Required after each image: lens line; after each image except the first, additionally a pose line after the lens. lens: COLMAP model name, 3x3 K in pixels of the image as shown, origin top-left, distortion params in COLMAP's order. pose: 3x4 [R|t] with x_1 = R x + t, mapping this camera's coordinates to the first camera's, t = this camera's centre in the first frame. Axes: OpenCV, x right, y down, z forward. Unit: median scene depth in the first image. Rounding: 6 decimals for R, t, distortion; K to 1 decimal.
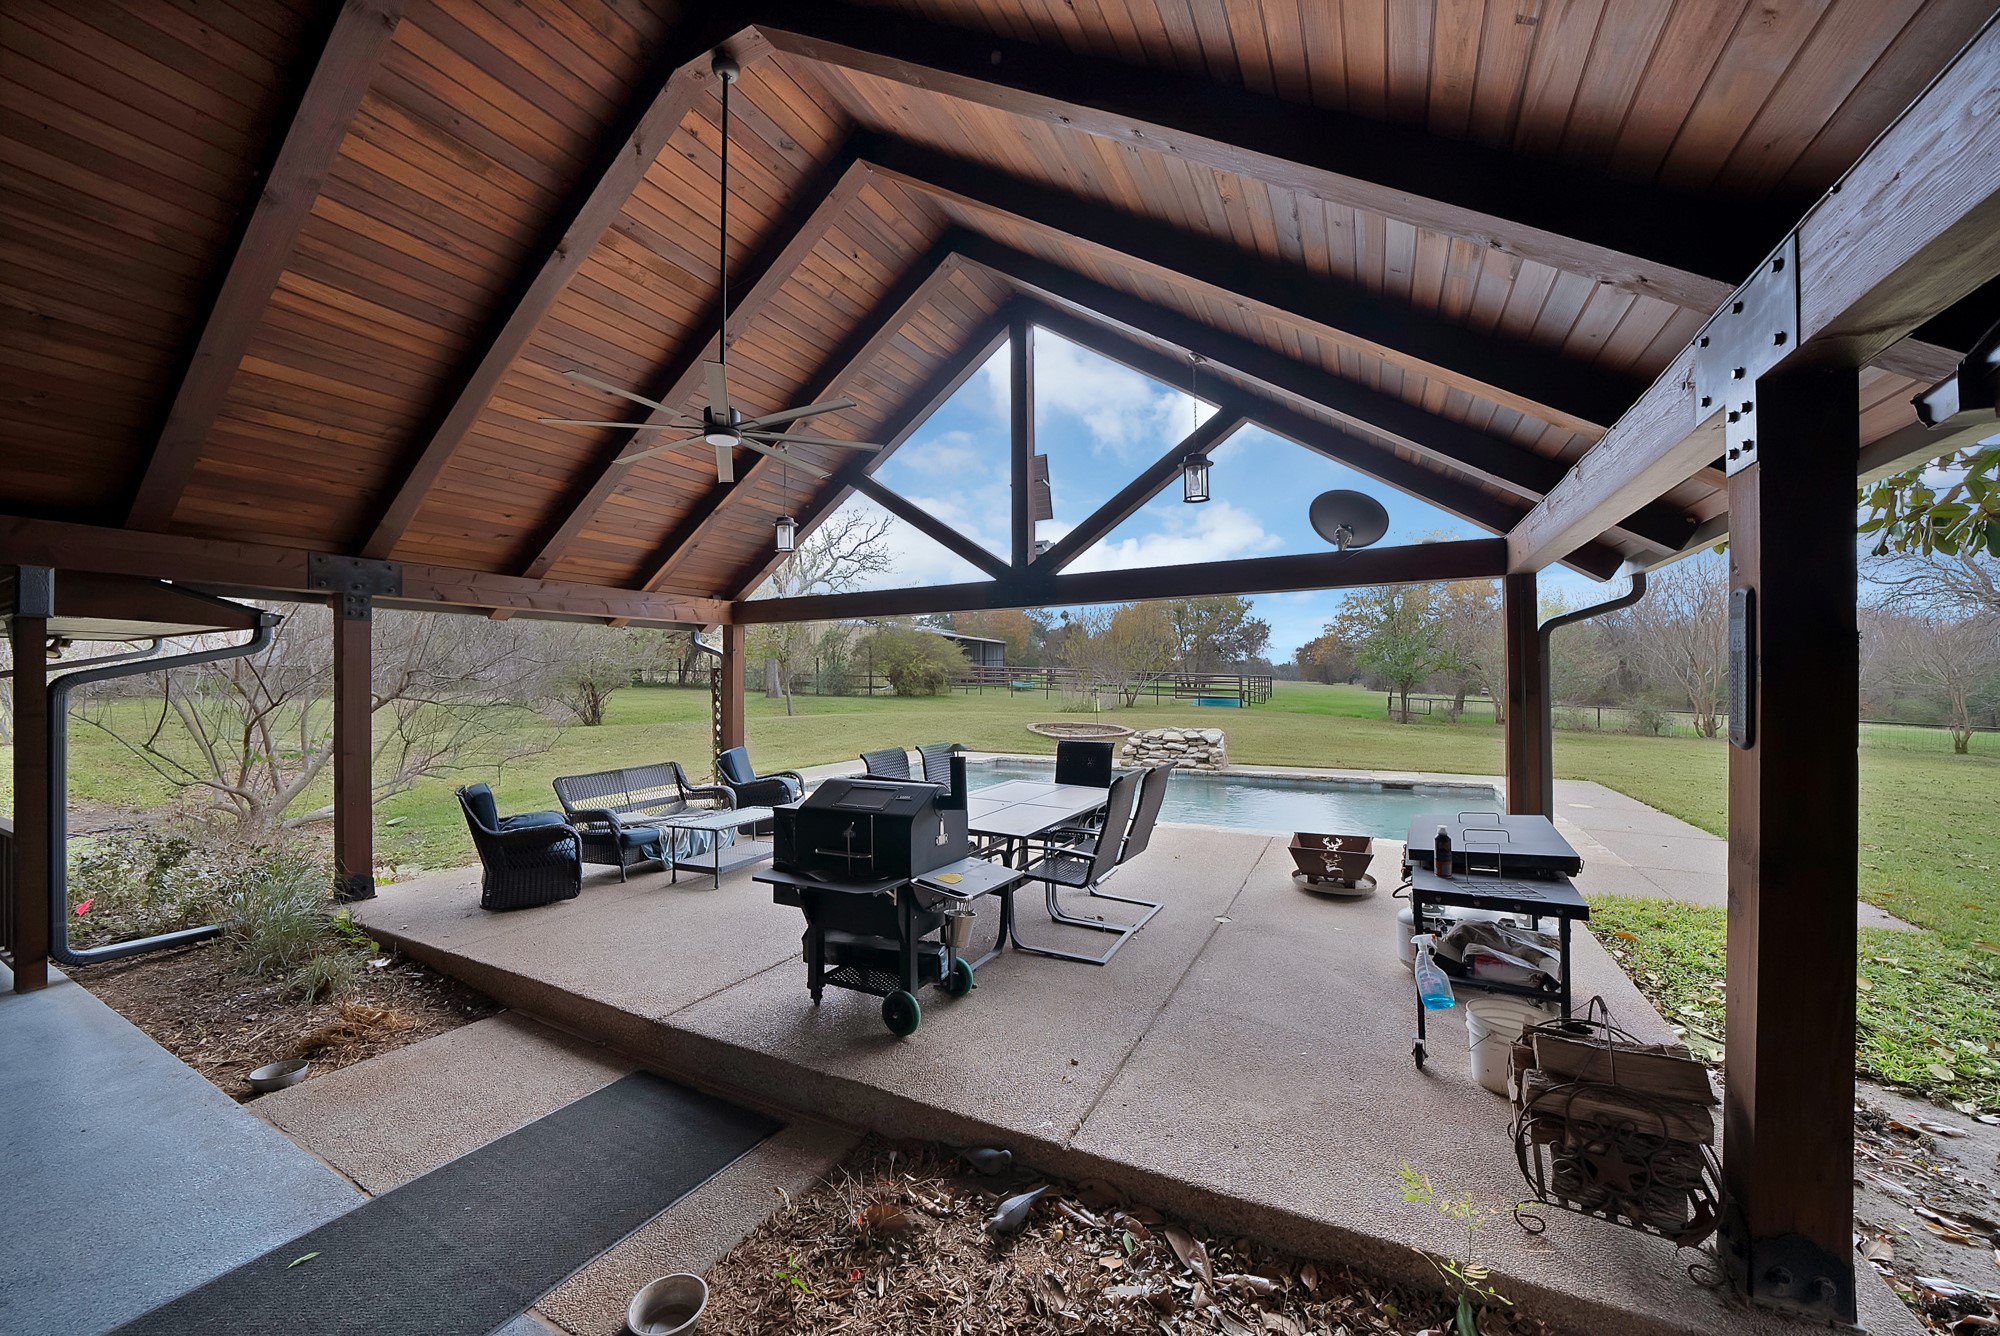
lens RADIAL K [[721.8, 0, 1003.5], [0, 721.8, 681.0], [0, 0, 1]] dist [-0.024288, 0.002231]
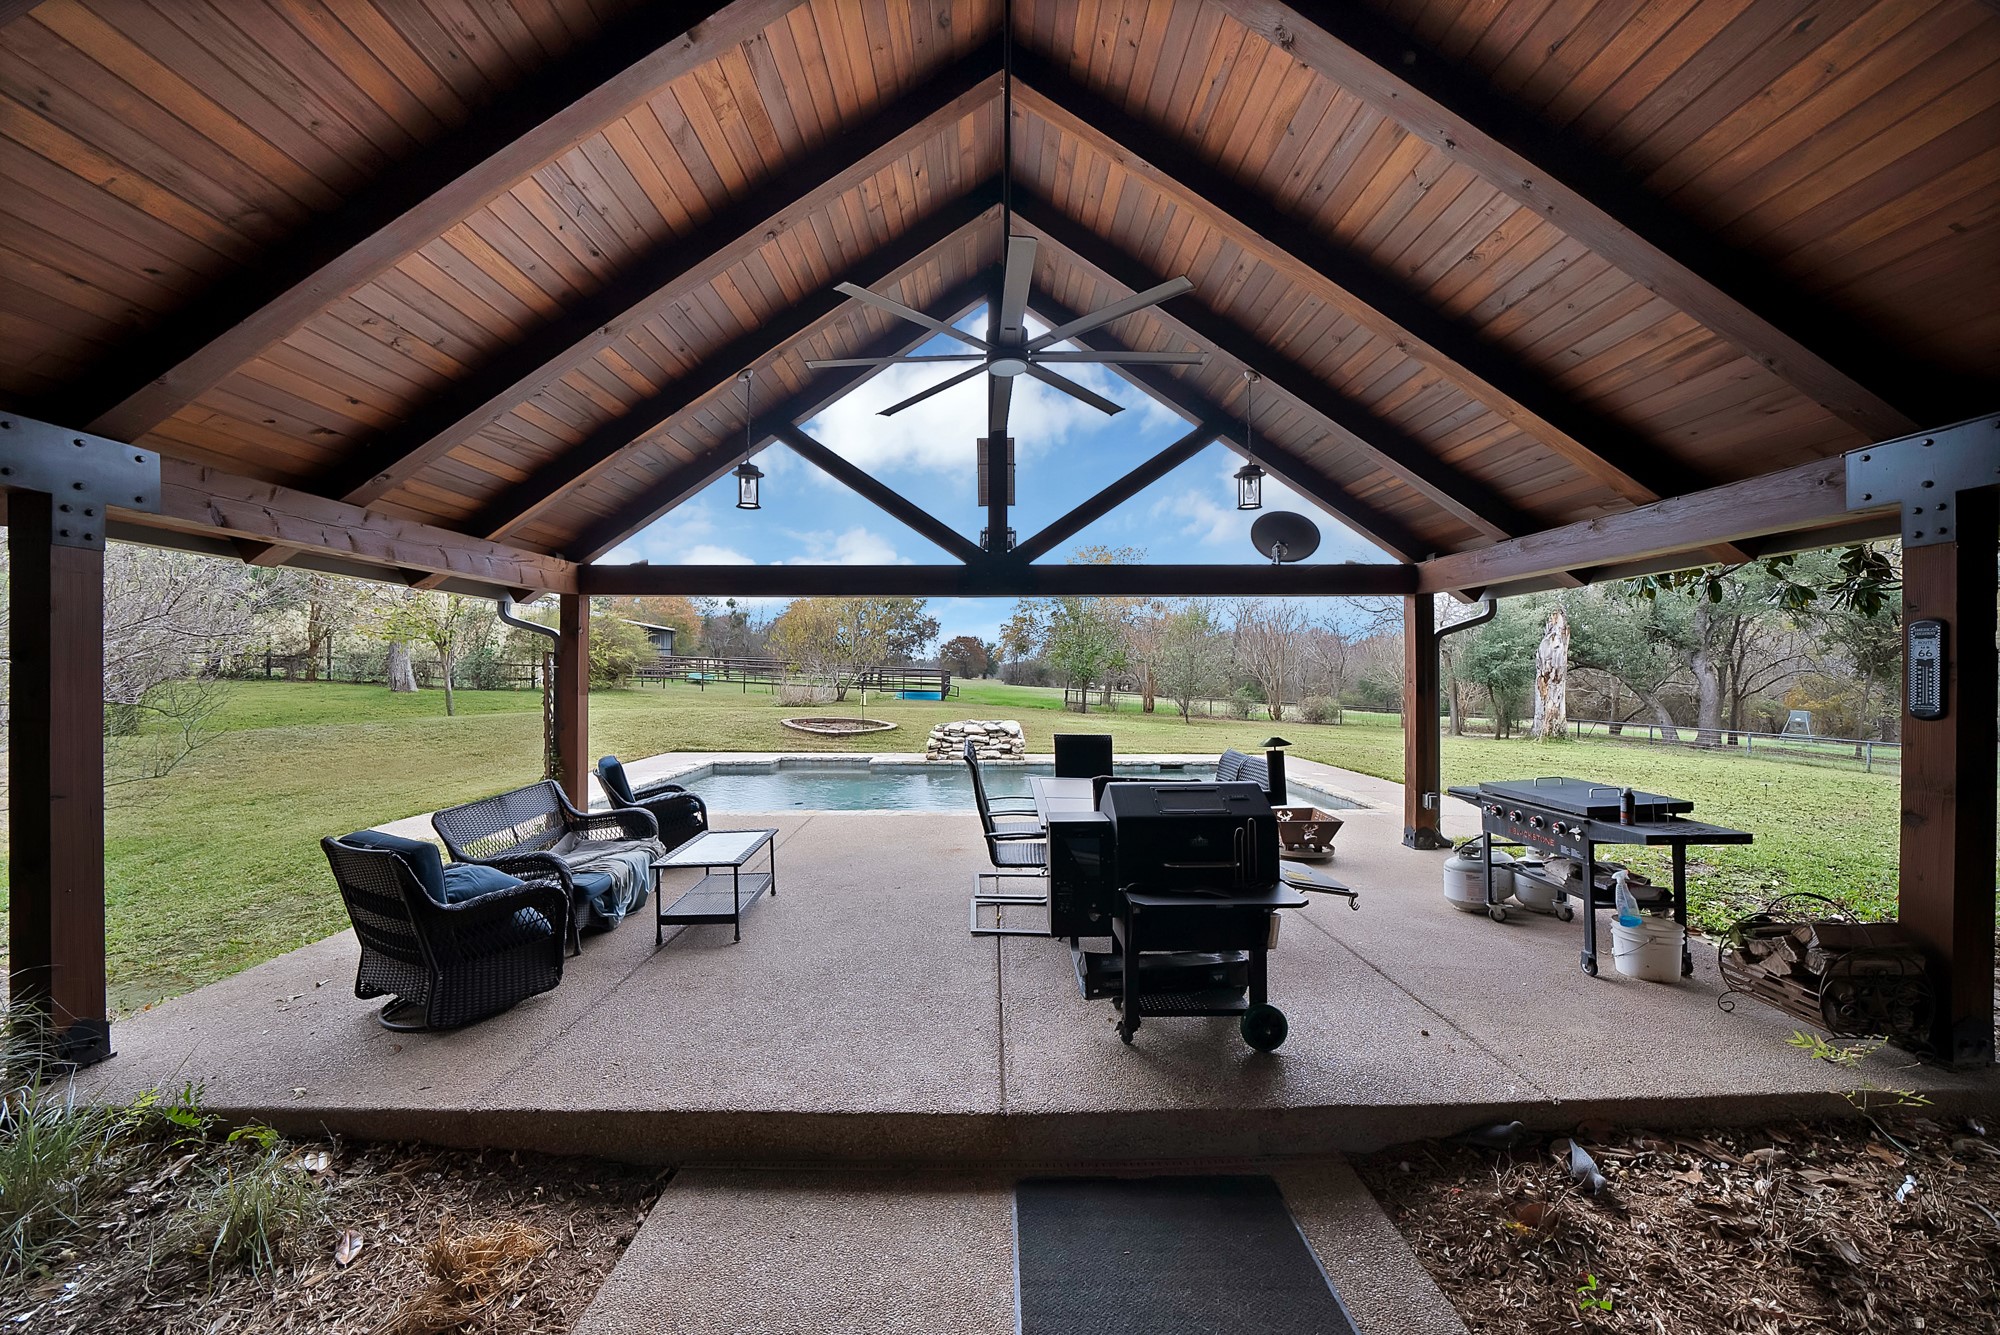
lens RADIAL K [[721.8, 0, 1012.7], [0, 721.8, 675.9], [0, 0, 1]] dist [-0.024288, 0.002231]
pose [[0.883158, 0.008391, 0.469001, -0.428189], [-0.009155, 0.999958, -0.000651, 0.004352], [-0.468987, -0.003719, 0.883197, 0.163088]]
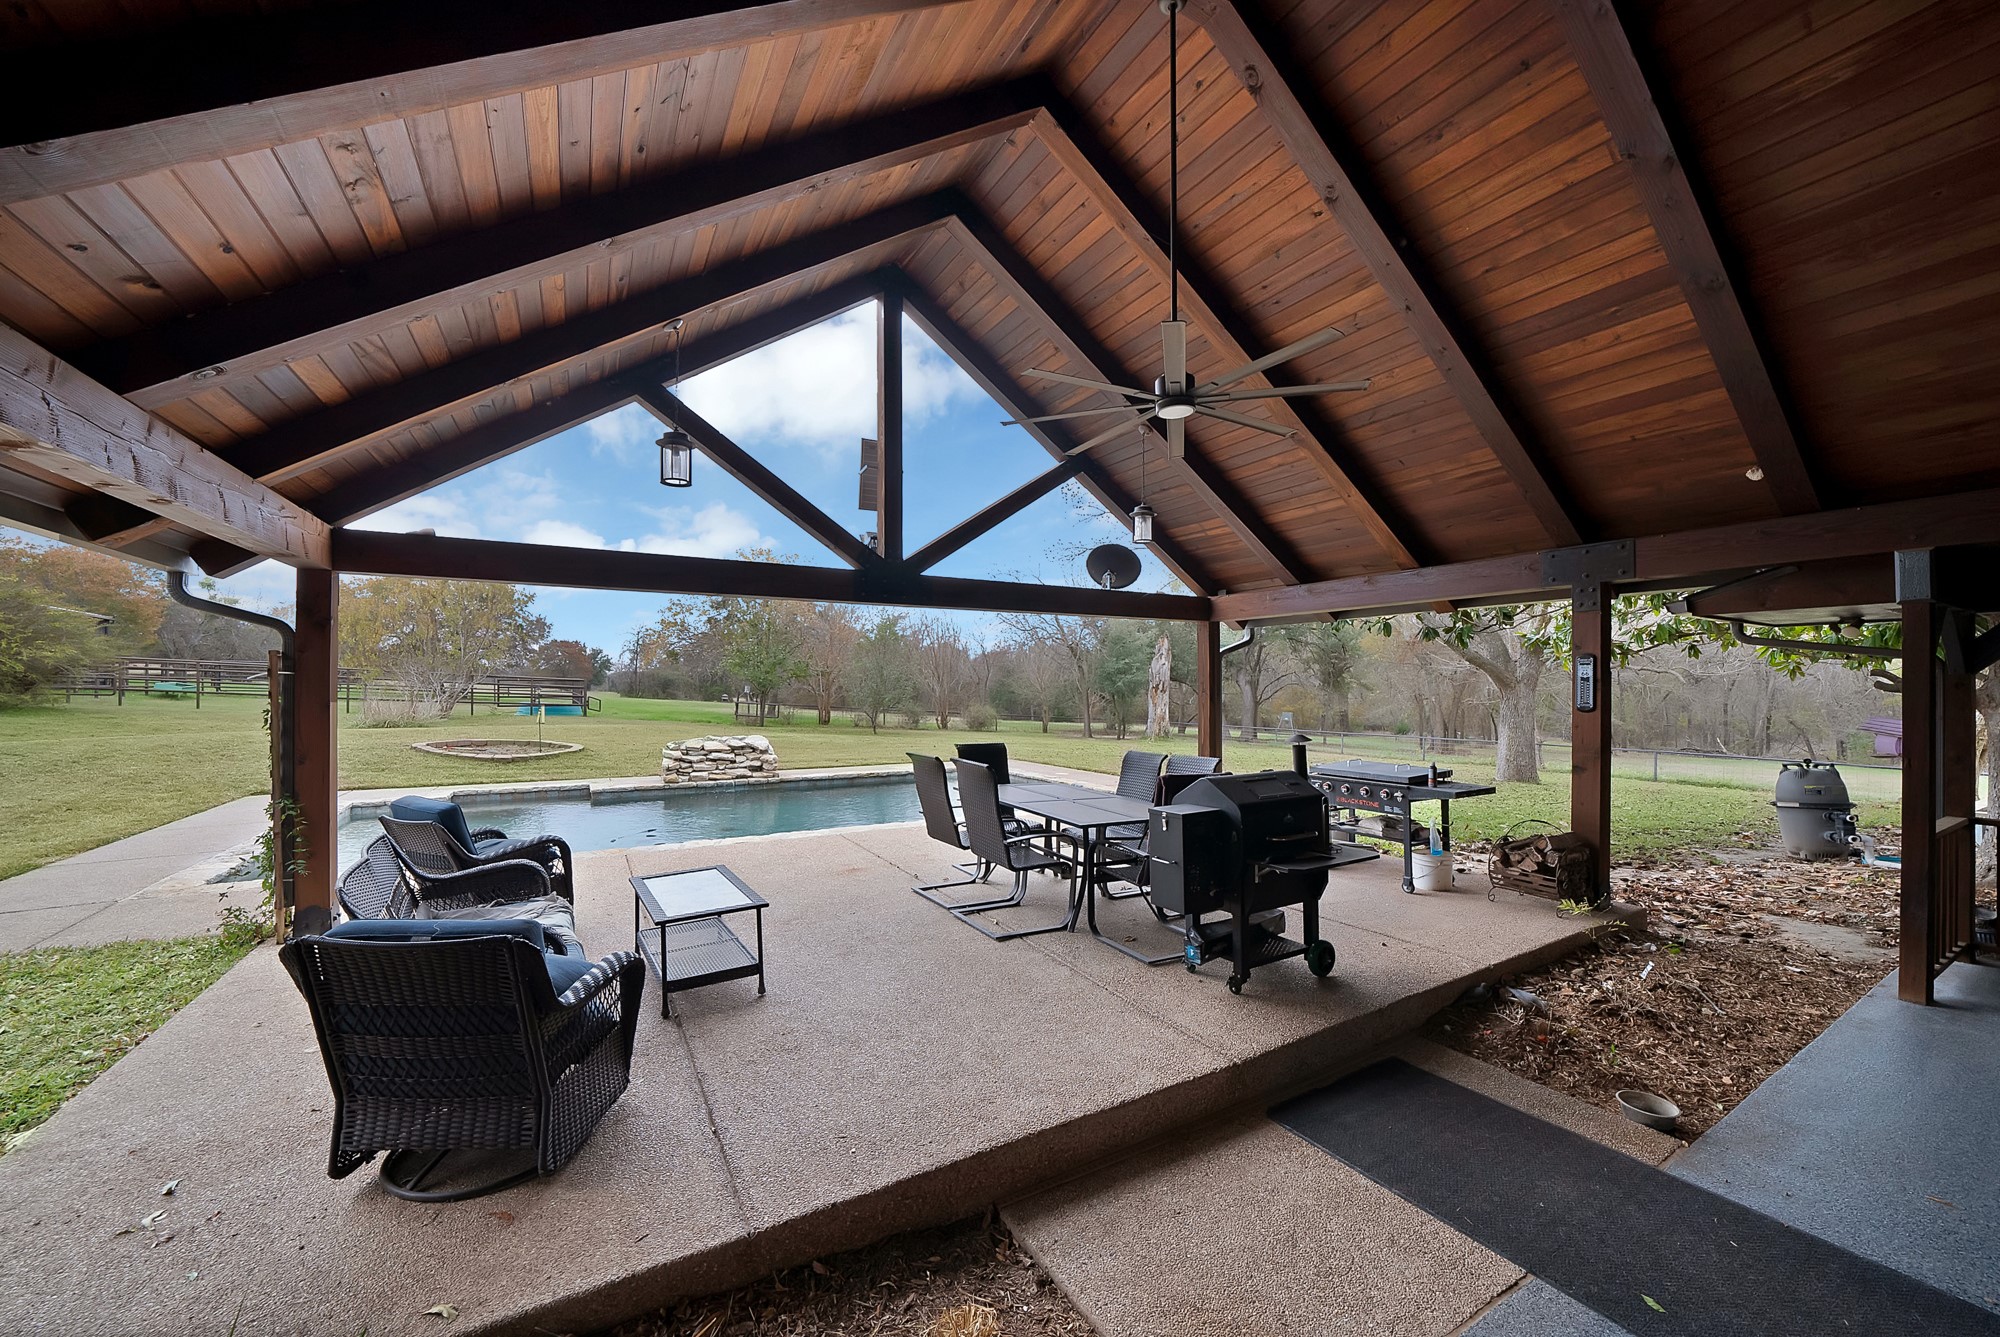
lens RADIAL K [[721.8, 0, 1028.9], [0, 721.8, 688.3], [0, 0, 1]] dist [-0.024288, 0.002231]
pose [[0.540087, 0.007948, 0.841572, -0.701506], [-0.008424, 0.999956, -0.004037, 0.008446], [-0.841567, -0.004909, 0.540130, 0.376089]]
